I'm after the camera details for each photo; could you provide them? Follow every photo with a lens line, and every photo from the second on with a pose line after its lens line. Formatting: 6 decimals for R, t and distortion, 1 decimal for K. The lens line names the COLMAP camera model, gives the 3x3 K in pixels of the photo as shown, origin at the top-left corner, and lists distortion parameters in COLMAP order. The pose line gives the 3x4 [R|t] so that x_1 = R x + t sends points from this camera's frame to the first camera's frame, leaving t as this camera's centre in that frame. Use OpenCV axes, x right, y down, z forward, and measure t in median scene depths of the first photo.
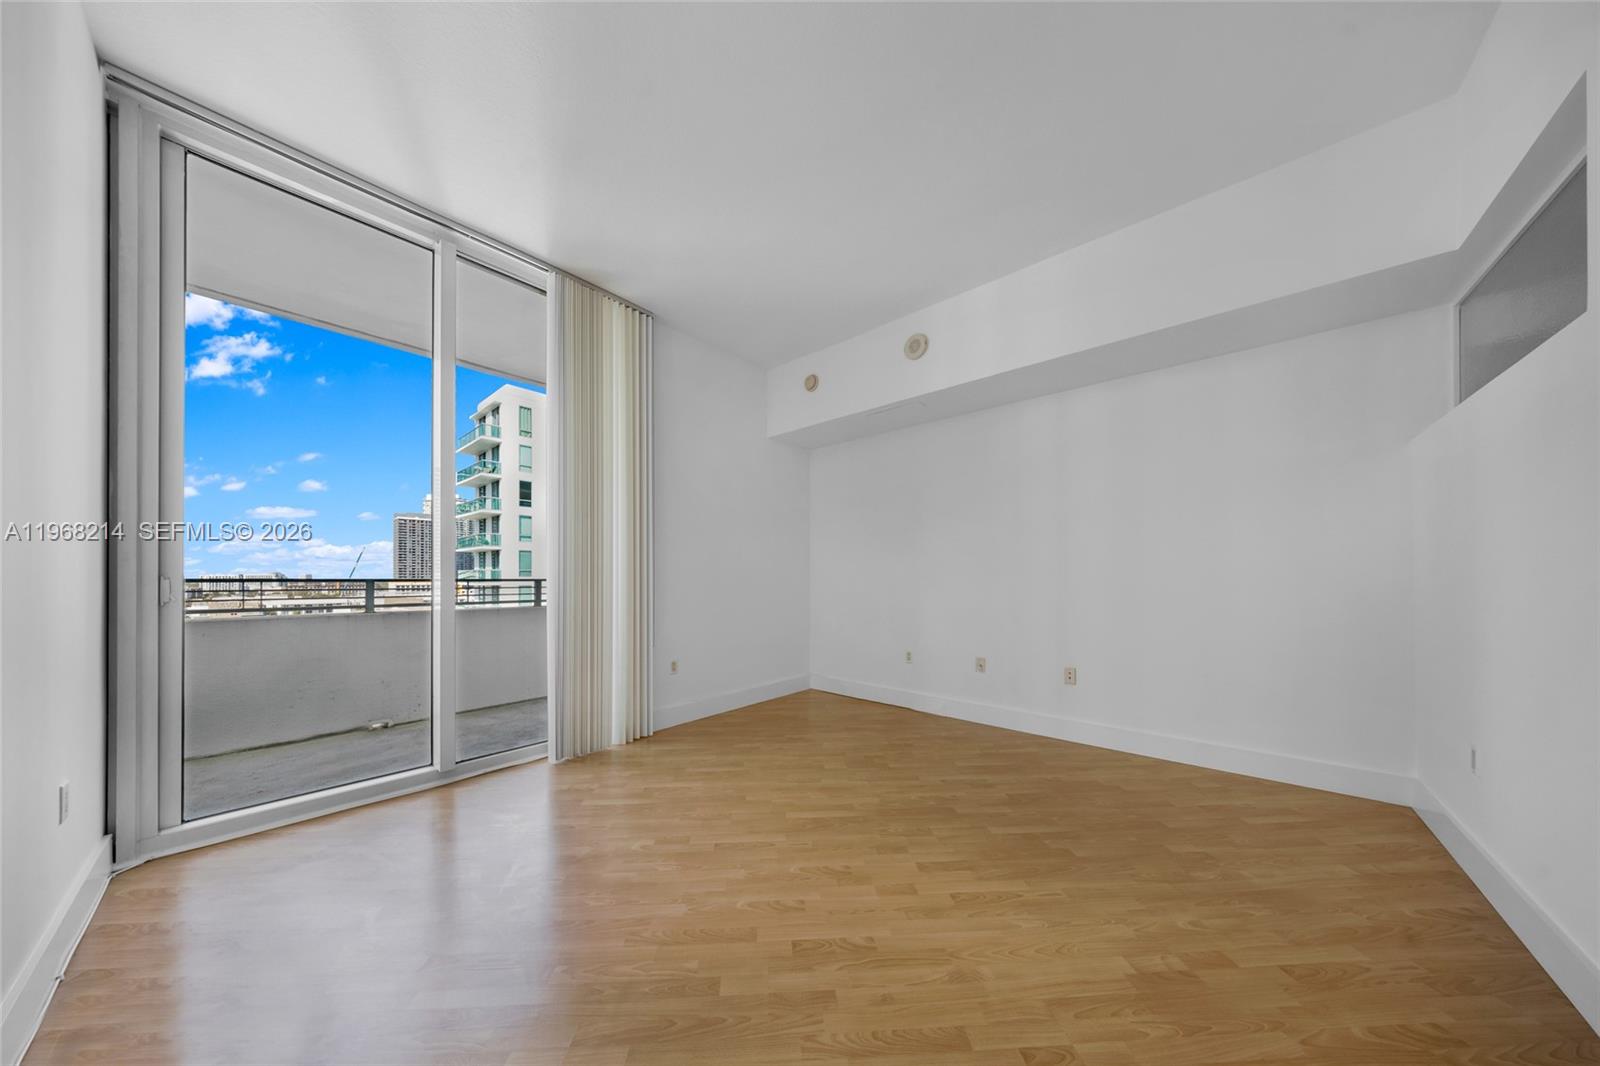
lens RADIAL K [[485.3, 0, 793.8], [0, 485.3, 576.0], [0, 0, 1]] dist [0.000197, 0.000110]
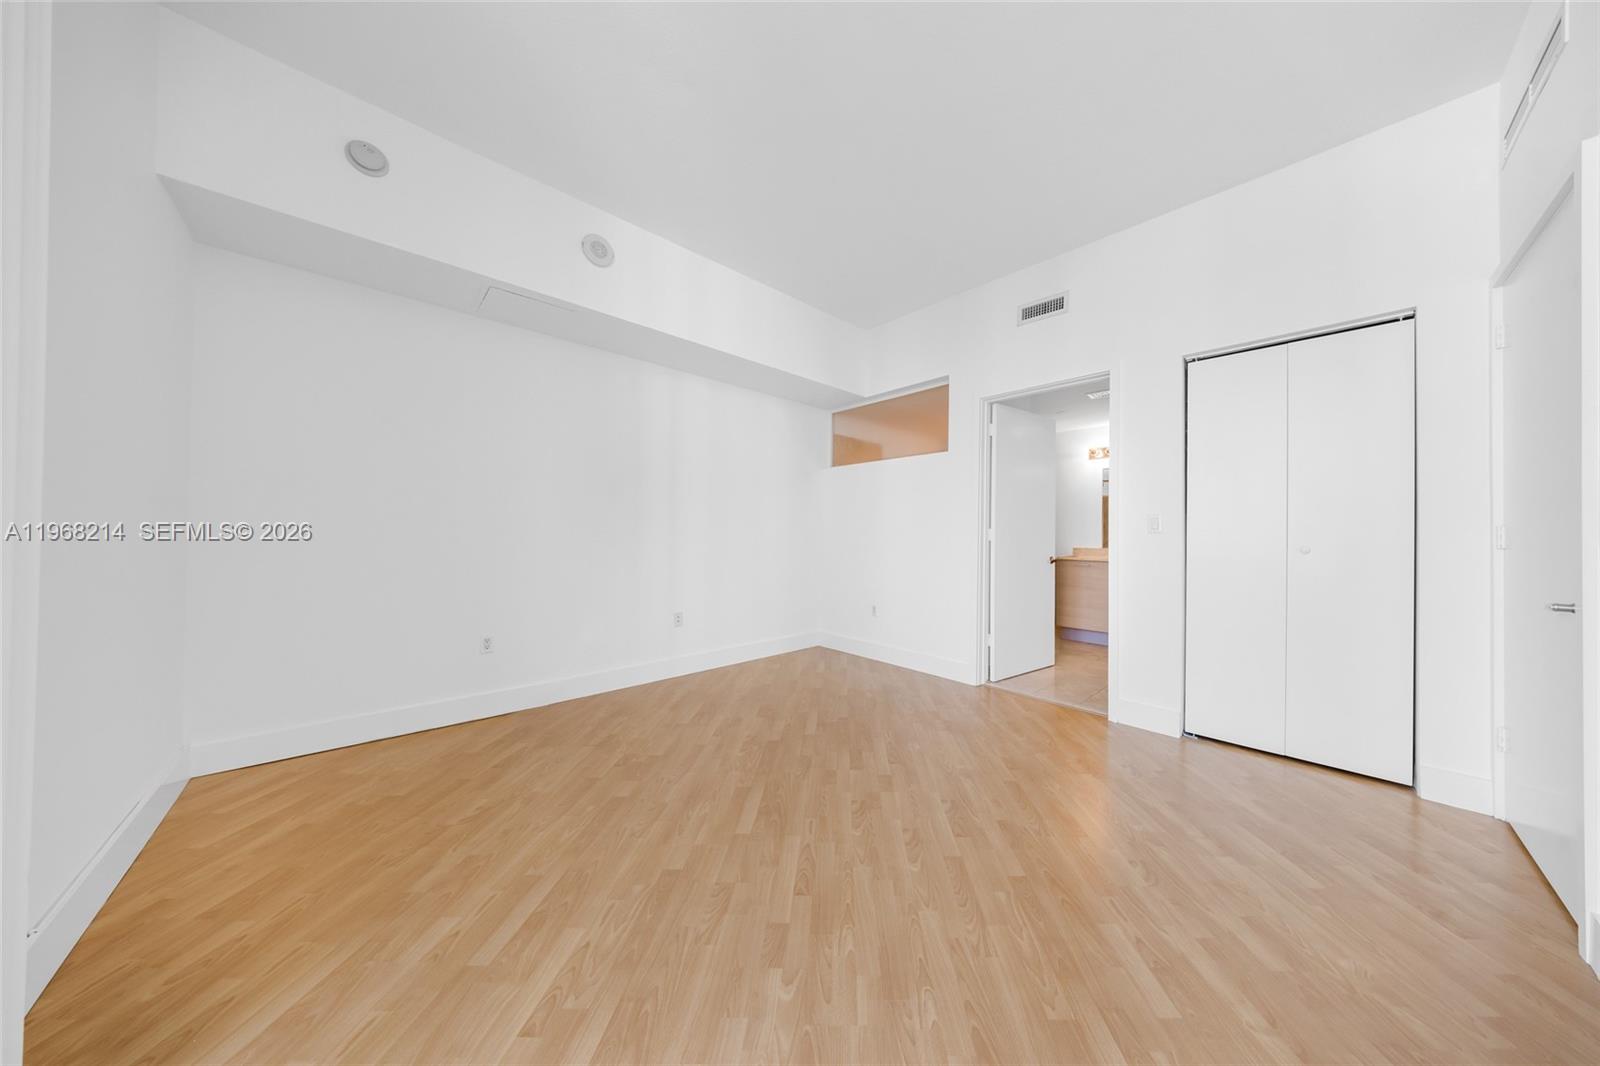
lens RADIAL K [[484.3, 0, 843.4], [0, 484.3, 534.5], [0, 0, 1]] dist [0.000022, -0.000165]
pose [[0.055035, 0.003286, 0.998479, -0.976973], [-0.009586, 0.999950, -0.002762, 0.006095], [-0.998438, -0.009419, 0.055064, 0.973197]]
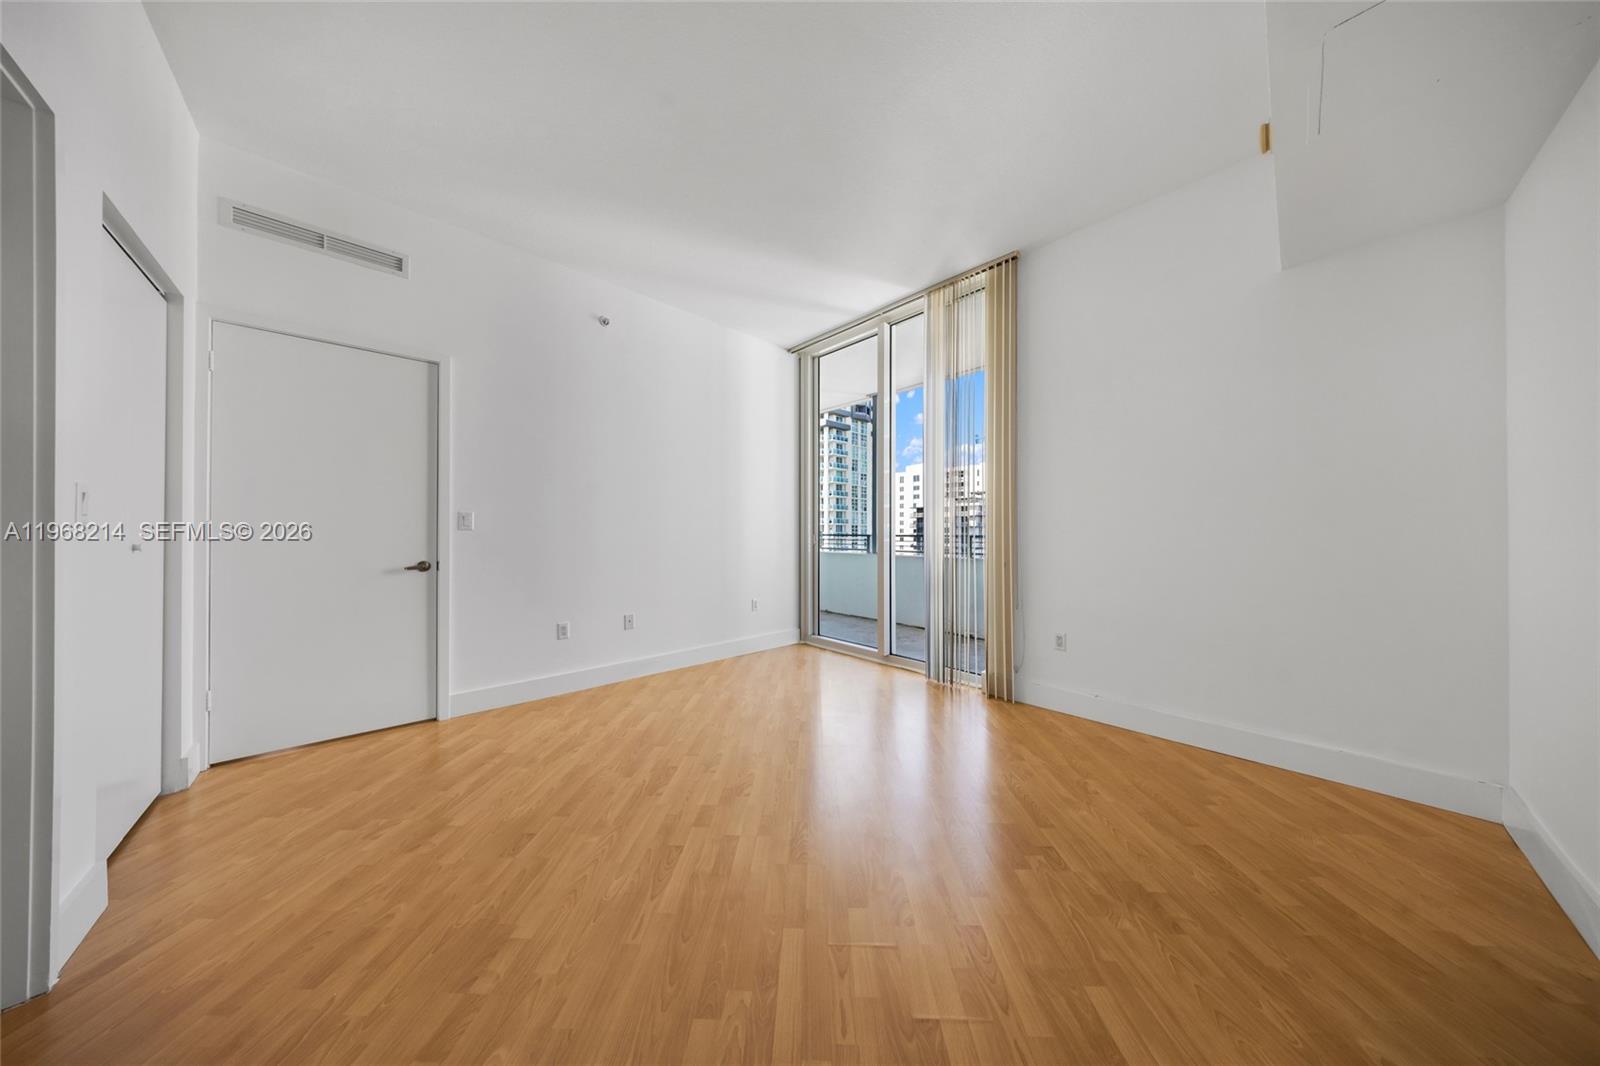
lens RADIAL K [[468.2, 0, 807.1], [0, 468.2, 531.0], [0, 0, 1]] dist [-0.000662, -0.000020]
pose [[-0.077128, -0.006311, -0.997001, 1.175974], [-0.002853, 0.999977, -0.006109, 0.000325], [0.997017, 0.002373, -0.077144, 1.221853]]
